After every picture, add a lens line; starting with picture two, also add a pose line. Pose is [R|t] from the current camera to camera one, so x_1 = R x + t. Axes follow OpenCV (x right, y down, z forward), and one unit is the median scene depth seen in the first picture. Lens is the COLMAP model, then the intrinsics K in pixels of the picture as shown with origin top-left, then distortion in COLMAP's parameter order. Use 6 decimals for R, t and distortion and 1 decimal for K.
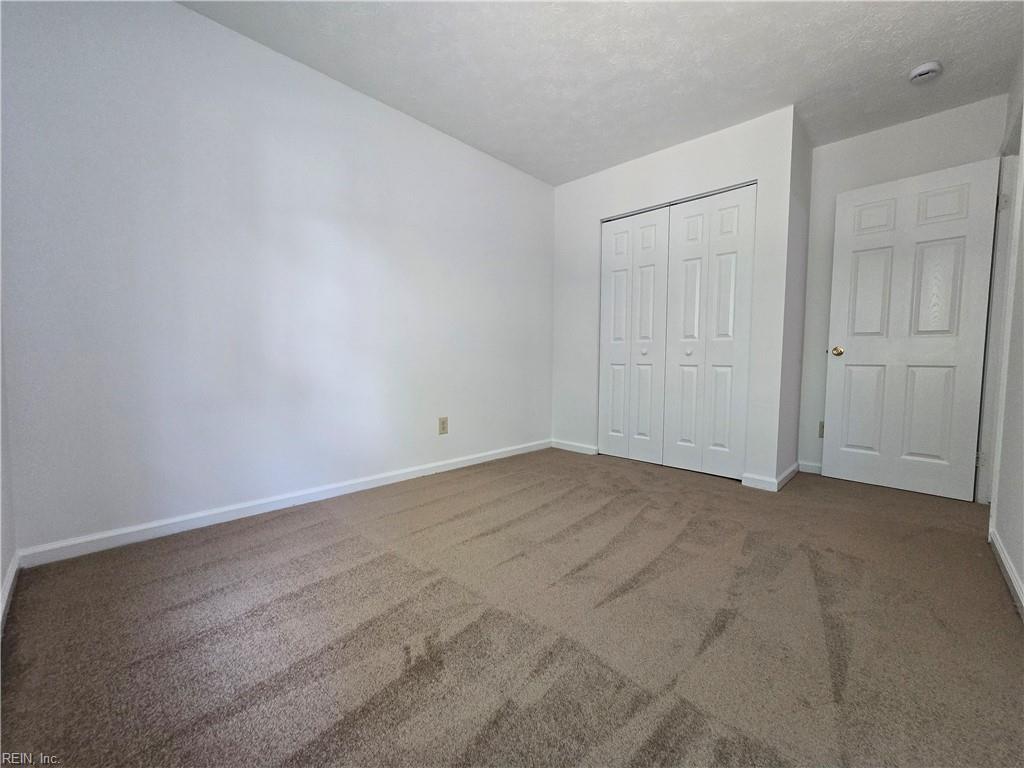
lens RADIAL K [[419.5, 0, 520.2], [0, 419.5, 385.0], [0, 0, 1]] dist [0.000488, 0.000104]
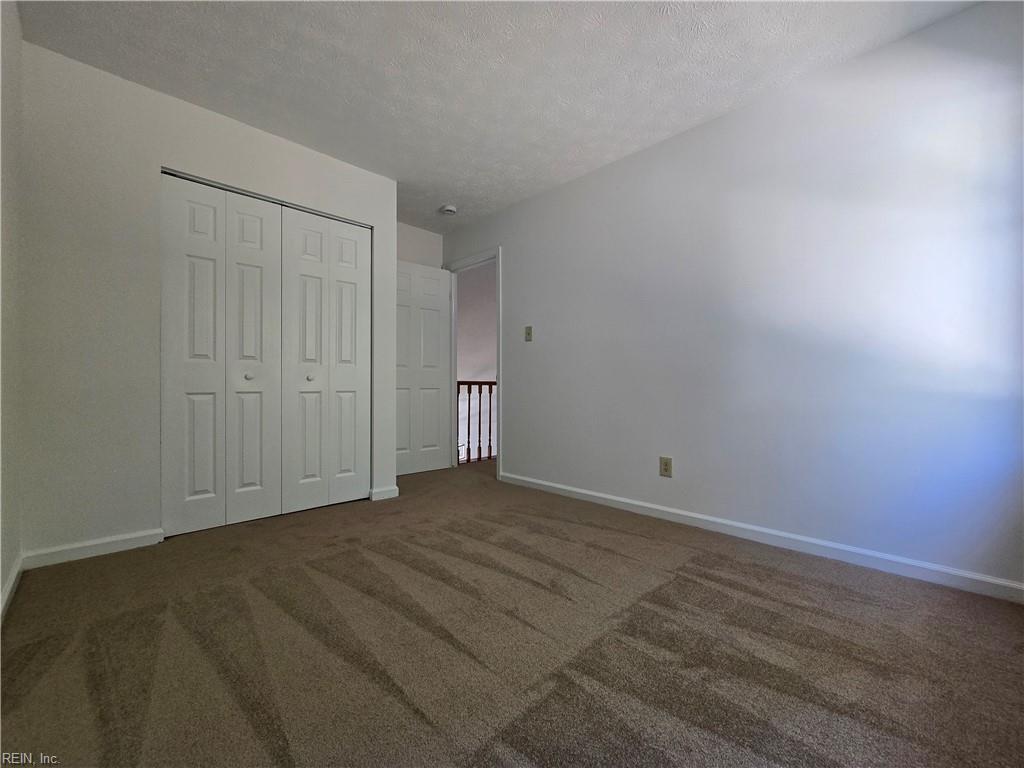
lens RADIAL K [[419.5, 0, 520.2], [0, 419.5, 385.0], [0, 0, 1]] dist [0.000488, 0.000104]
pose [[0.022873, -0.009168, 0.999696, -0.615232], [0.059308, 0.998209, 0.007797, -0.052520], [-0.997978, 0.059112, 0.023376, 0.659947]]
